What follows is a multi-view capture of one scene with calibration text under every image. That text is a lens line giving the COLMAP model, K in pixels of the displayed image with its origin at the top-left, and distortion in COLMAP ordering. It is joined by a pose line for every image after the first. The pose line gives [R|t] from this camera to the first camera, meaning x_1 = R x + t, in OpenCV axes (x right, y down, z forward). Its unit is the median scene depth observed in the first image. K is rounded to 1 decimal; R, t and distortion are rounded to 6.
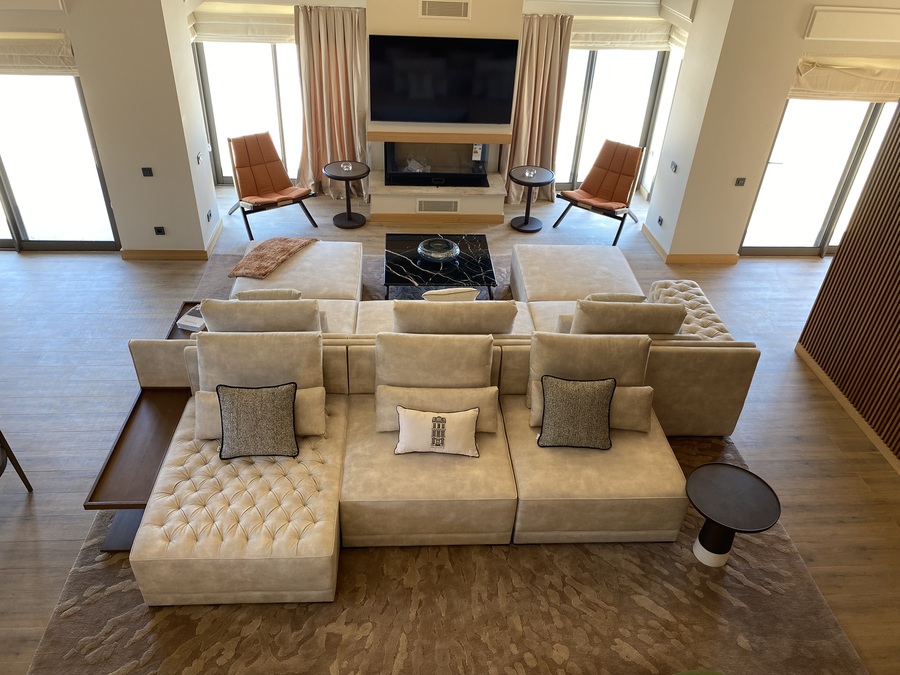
lens RADIAL K [[690.0, 0, 450.0], [0, 690.0, 337.5], [0, 0, 1]] dist [0.029253, -0.008939]
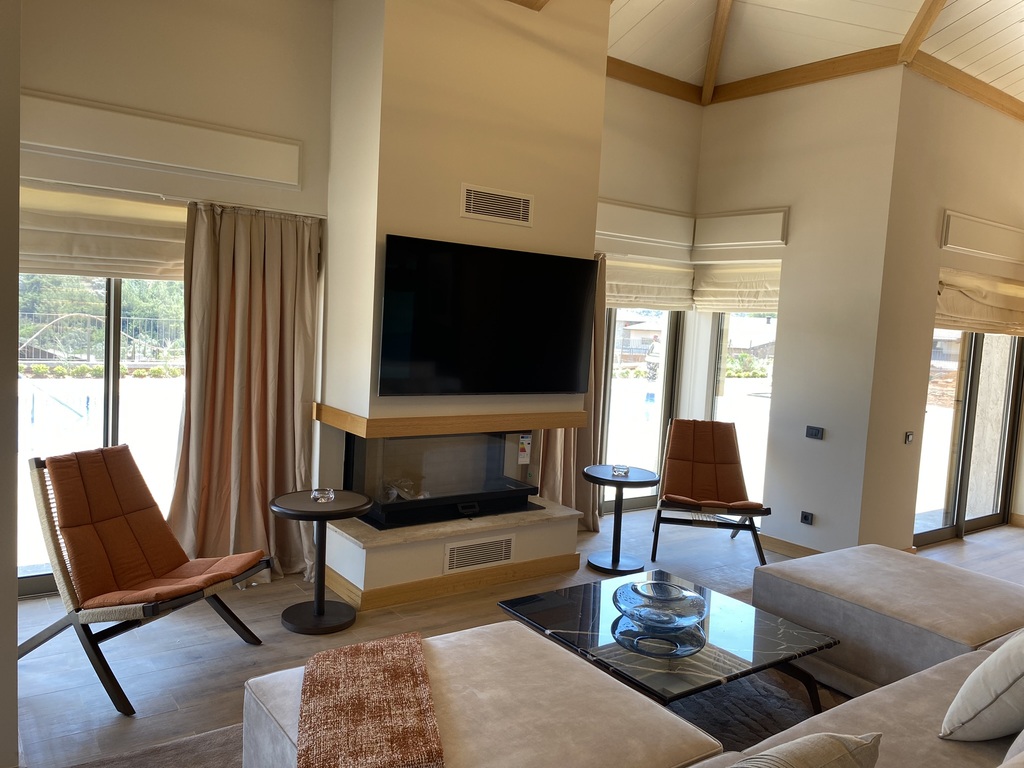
lens RADIAL K [[785.1, 0, 512.0], [0, 785.1, 384.0], [0, 0, 1]] dist [0.029253, -0.008939]
pose [[0.846455, -0.042208, 0.530785, -0.313313], [0.288396, 0.874314, -0.390387, -0.065095], [-0.447595, 0.483521, 0.752240, 0.490775]]
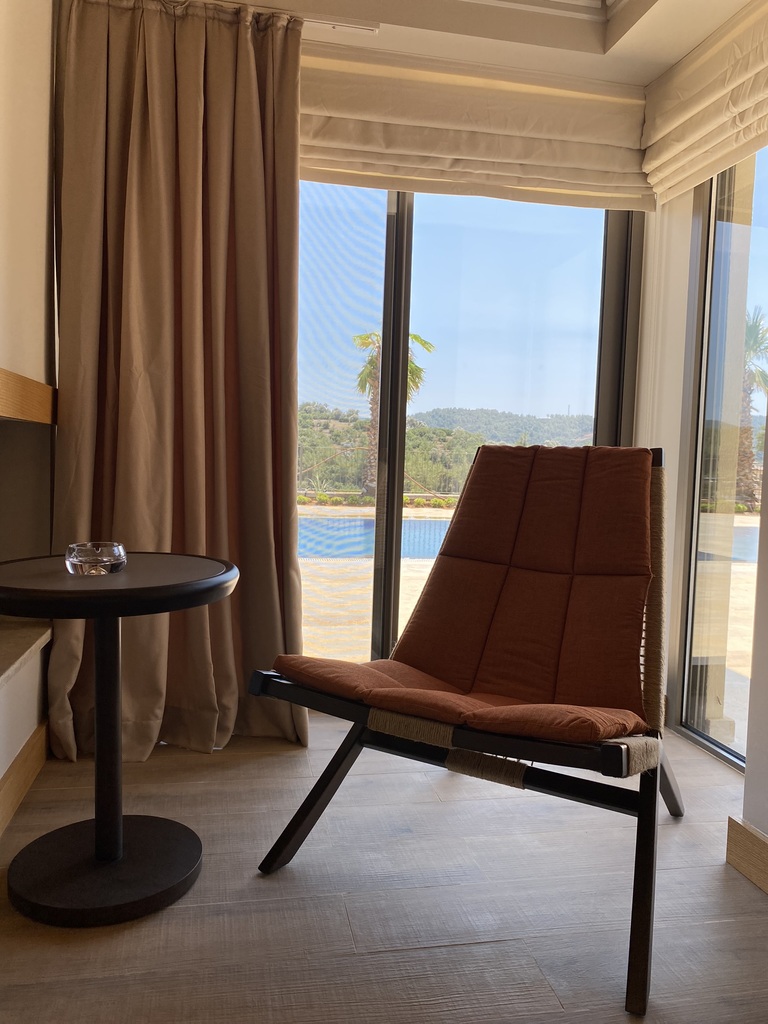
lens RADIAL K [[792.6, 0, 384.4], [0, 792.6, 492.8], [0, 0, 1]] dist [-0.007082, -0.006457]
pose [[0.992128, -0.014532, 0.124383, 0.161761], [0.076889, 0.854673, -0.513442, -0.141439], [-0.098845, 0.518963, 0.849062, 0.799406]]
